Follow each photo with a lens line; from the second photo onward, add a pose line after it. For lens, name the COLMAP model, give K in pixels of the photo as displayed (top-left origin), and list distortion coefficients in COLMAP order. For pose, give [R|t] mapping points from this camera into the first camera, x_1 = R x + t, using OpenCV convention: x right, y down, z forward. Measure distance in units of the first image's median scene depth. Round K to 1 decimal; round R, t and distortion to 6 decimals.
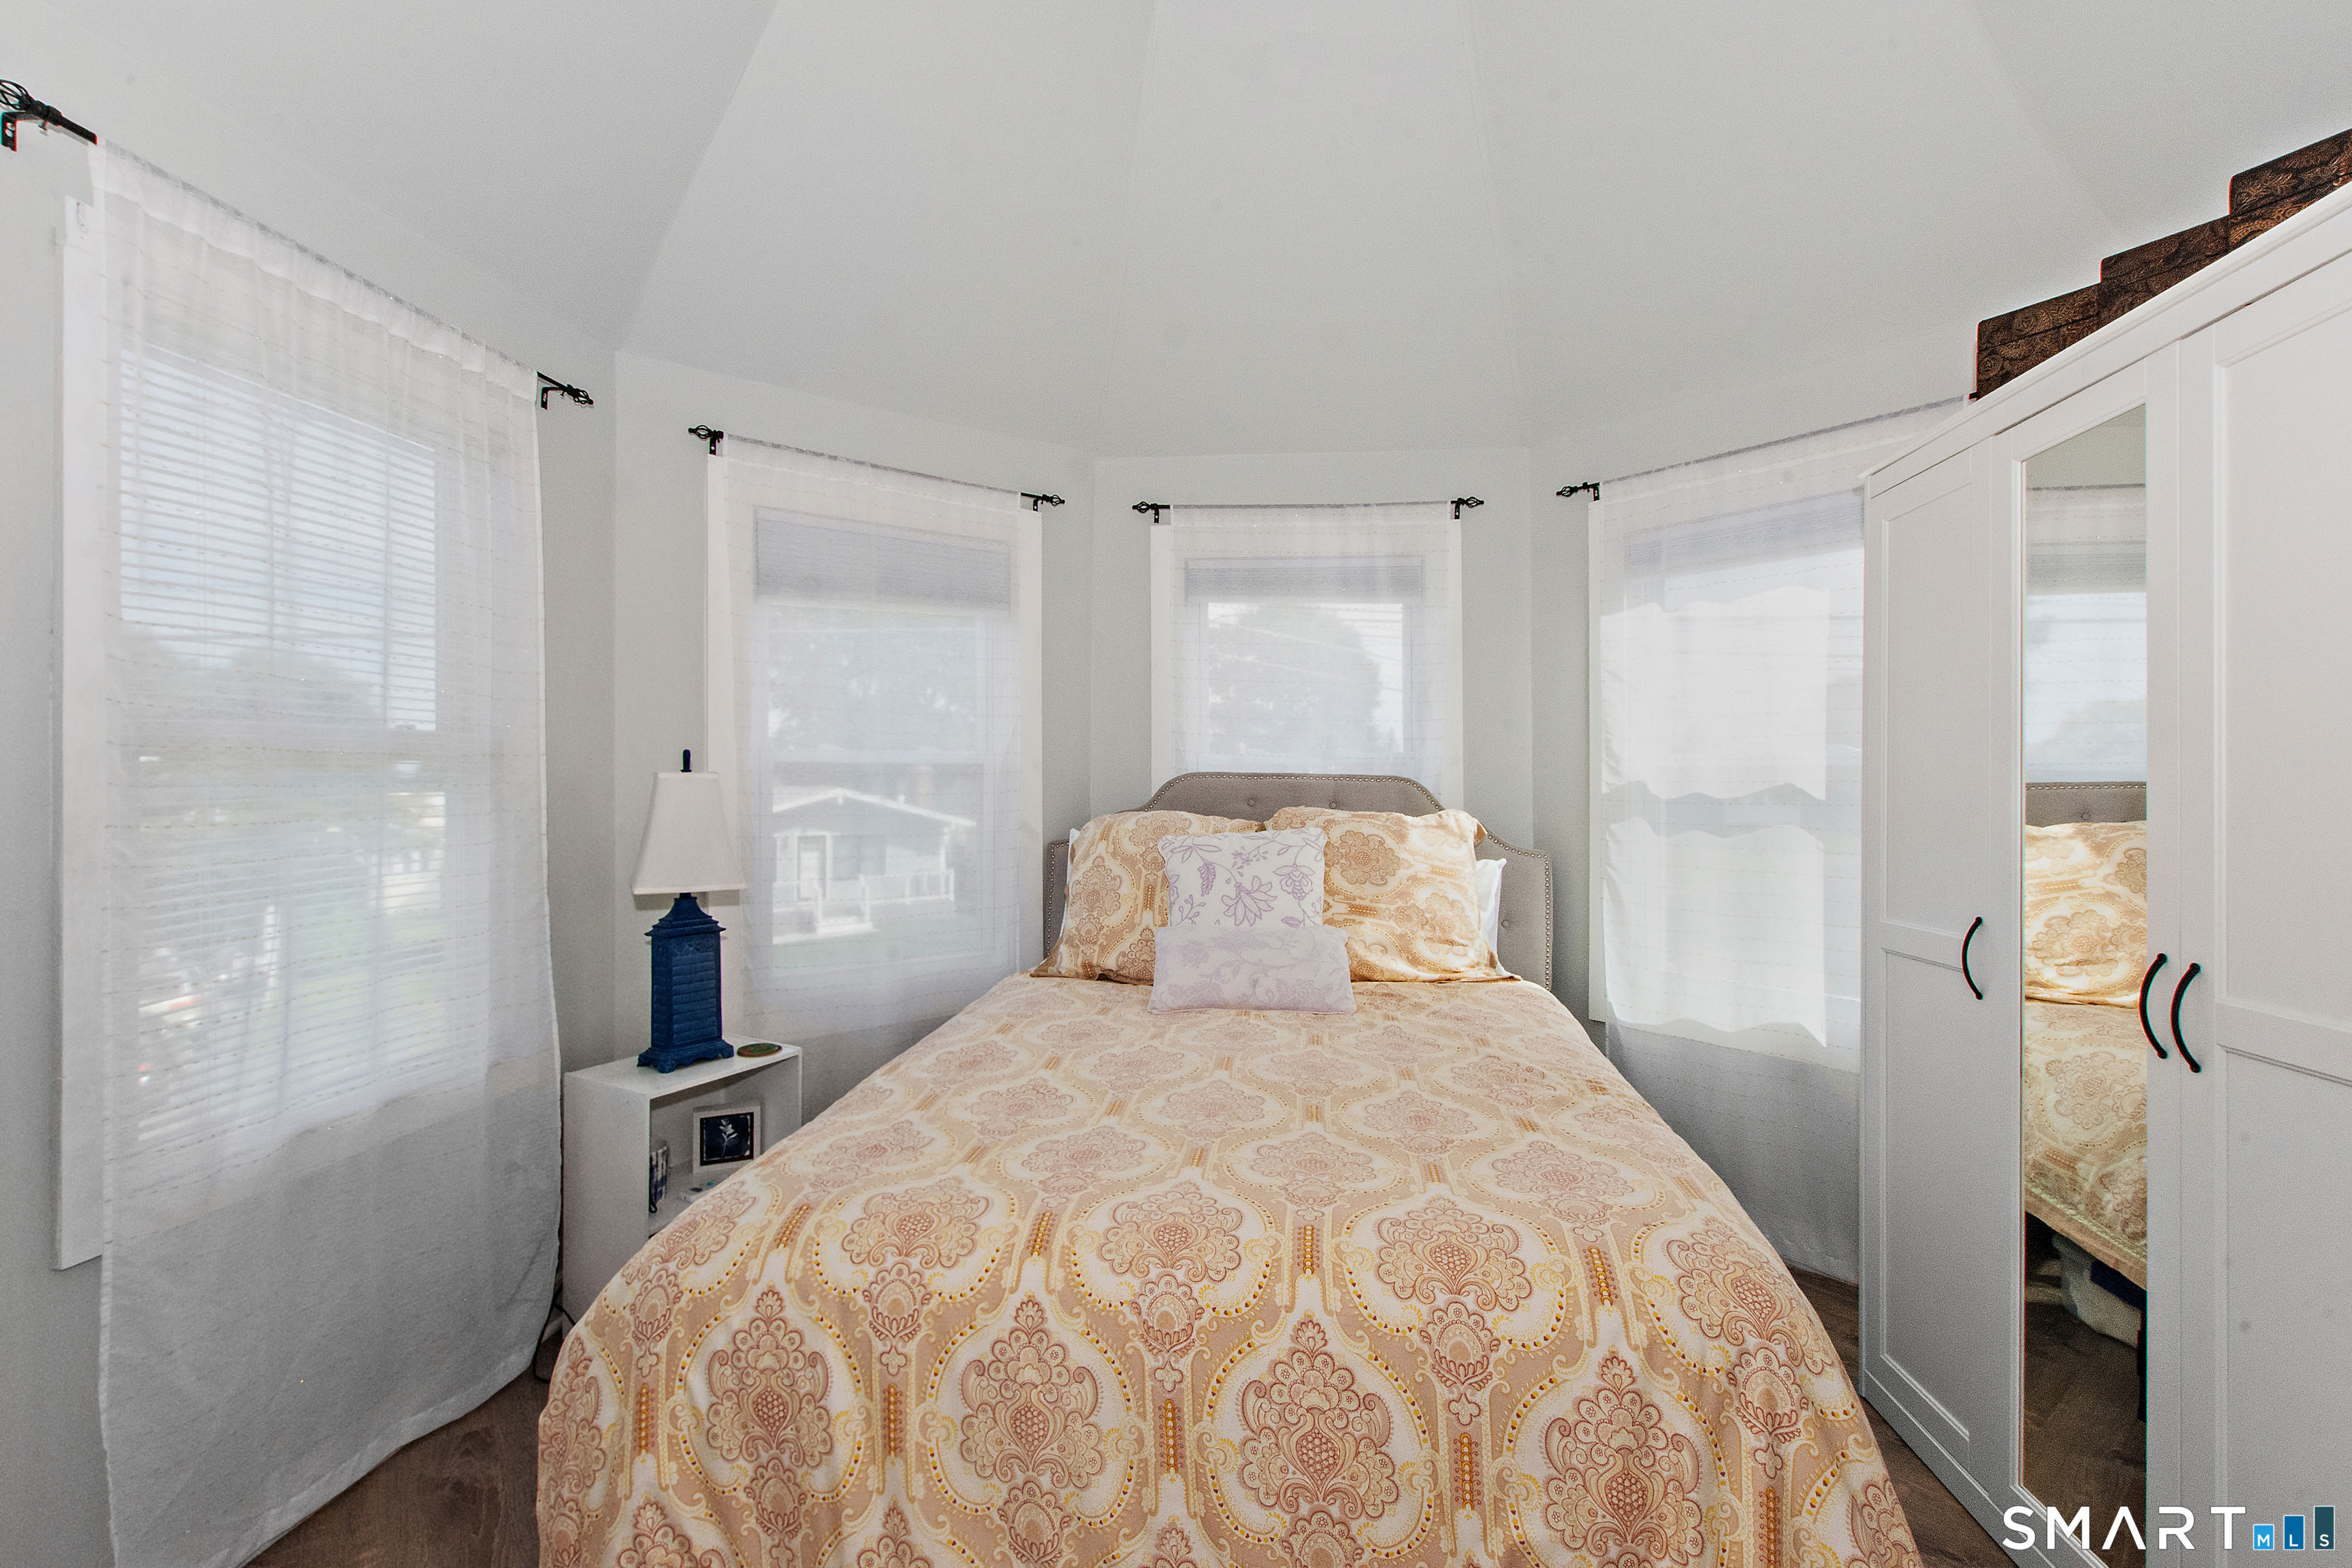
lens RADIAL K [[1044.5, 0, 1171.3], [0, 1044.5, 796.3], [0, 0, 1]] dist [0.001682, 0.000007]
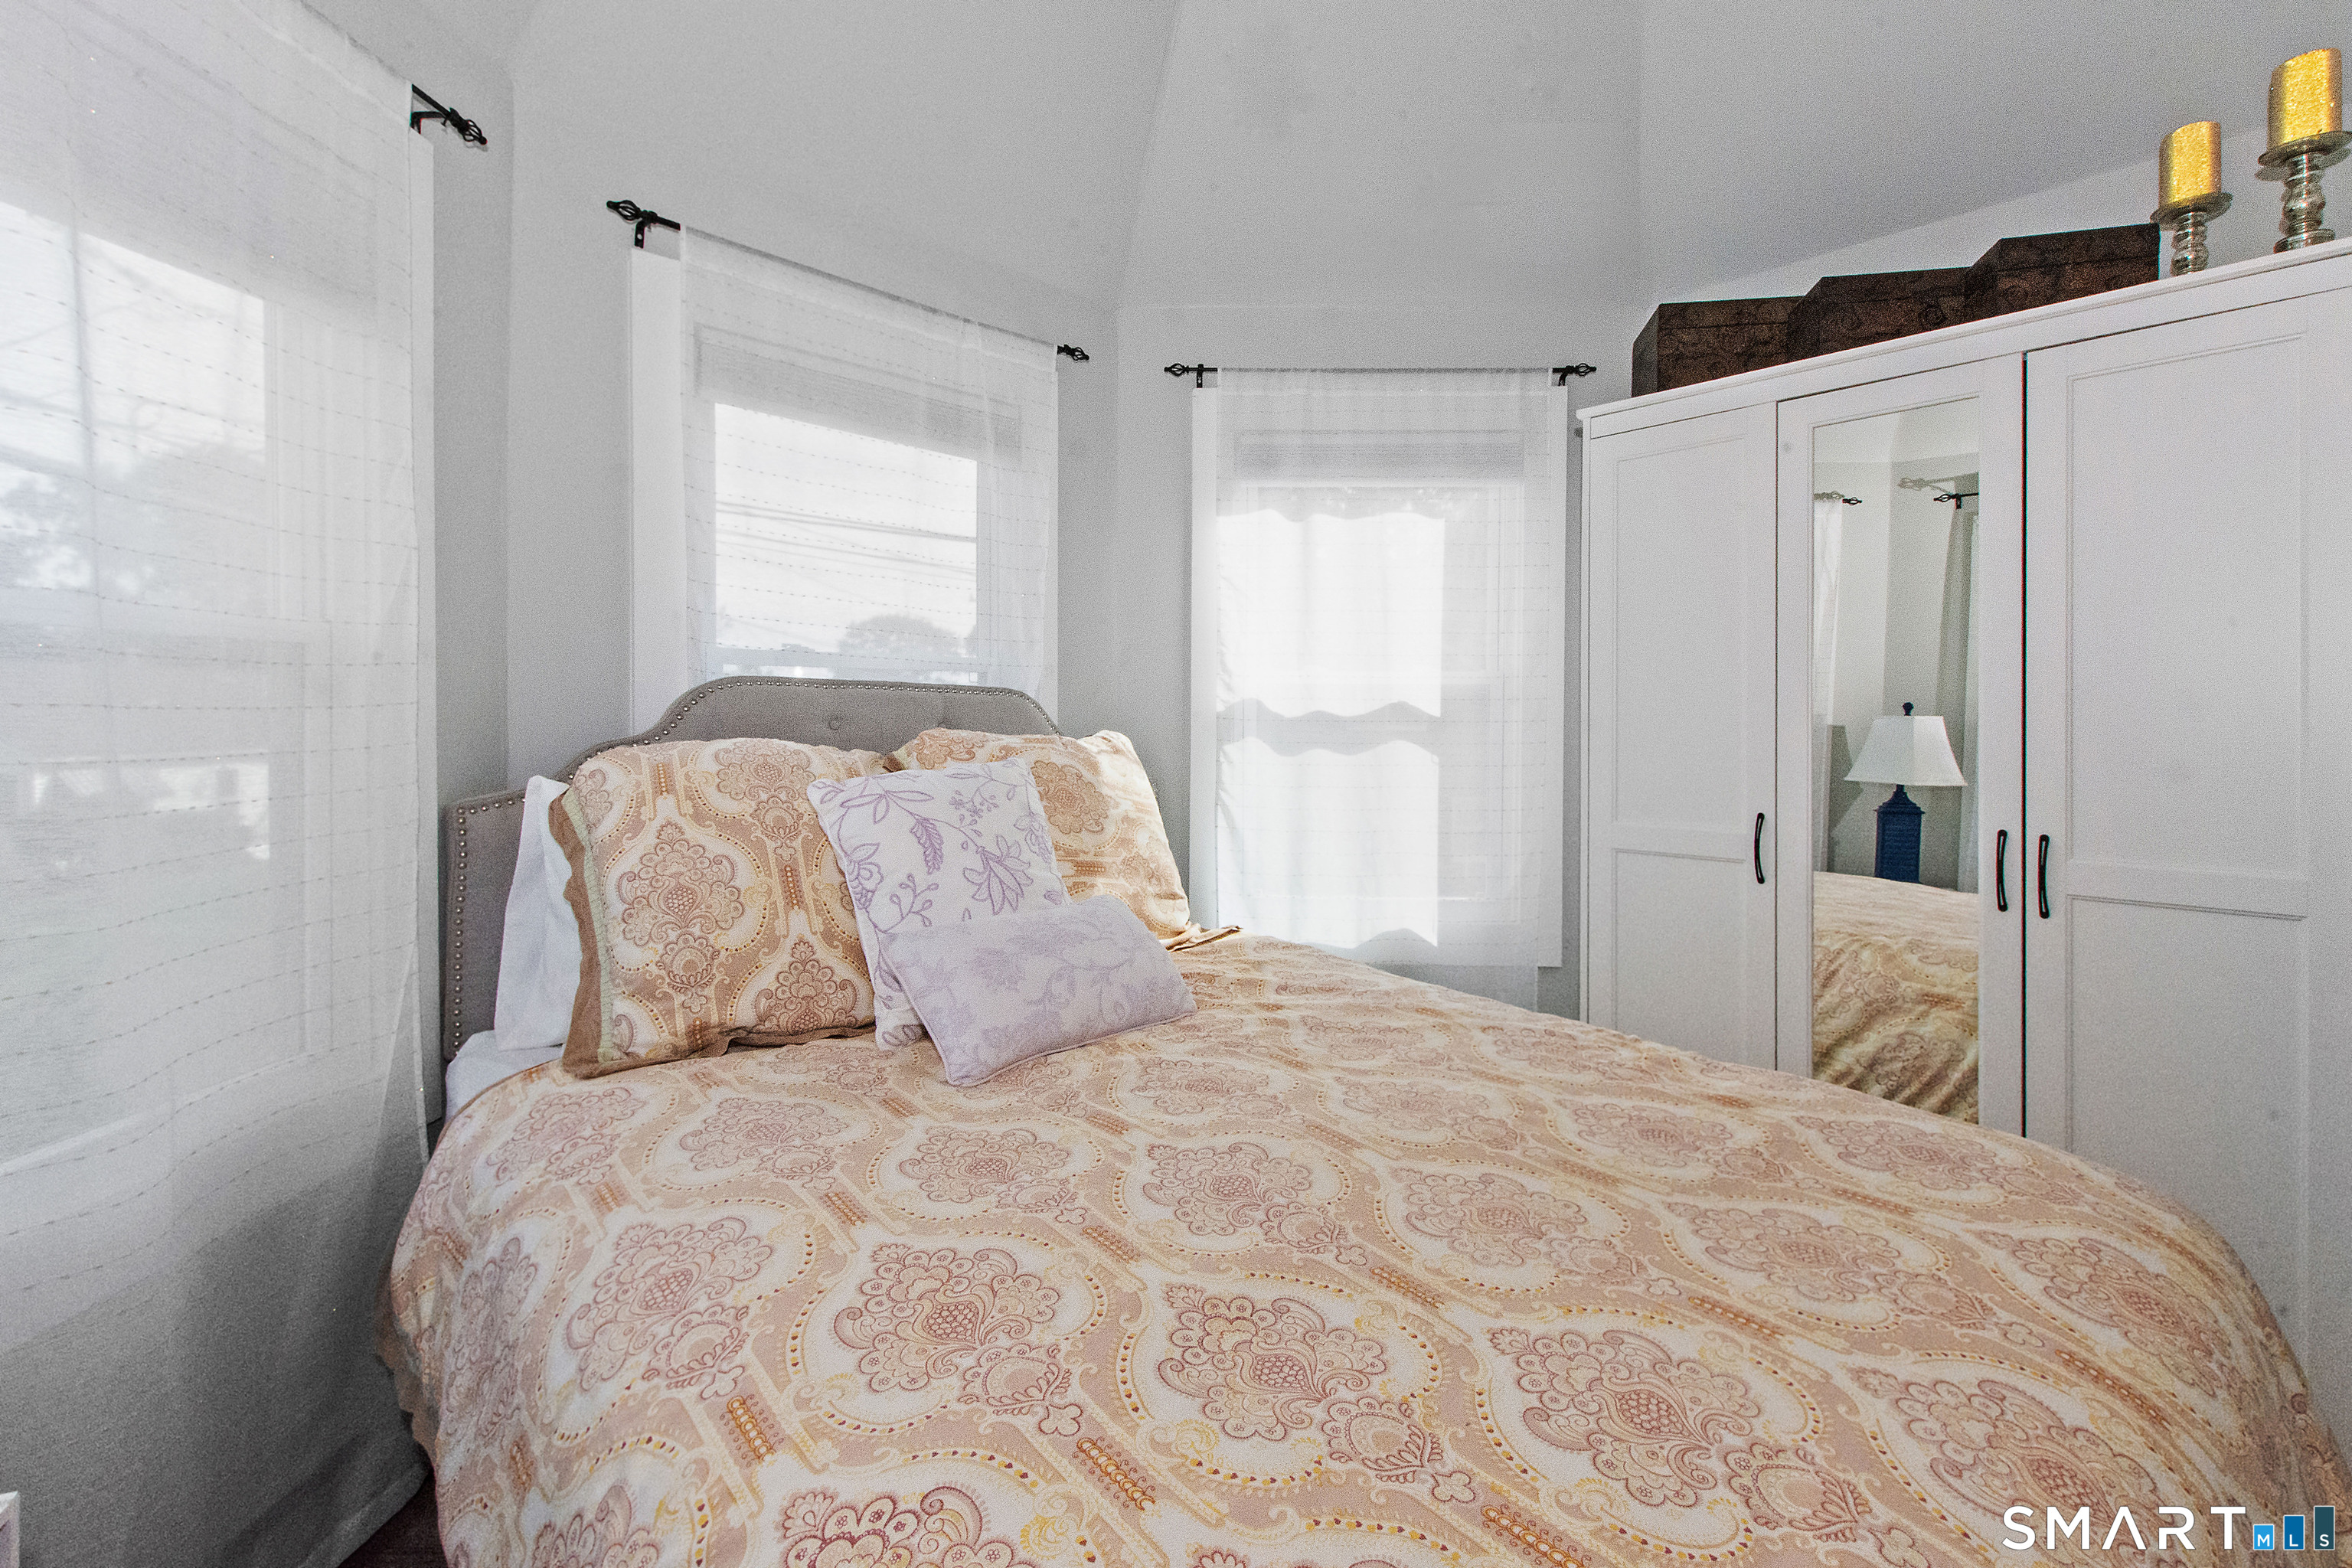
lens RADIAL K [[1046.6, 0, 1179.6], [0, 1046.6, 740.2], [0, 0, 1]] dist [0.001245, 0.000276]
pose [[0.635227, -0.017485, 0.772128, -0.342965], [0.003943, 0.999804, 0.019397, 0.005025], [-0.772315, -0.009277, 0.635171, 0.481987]]
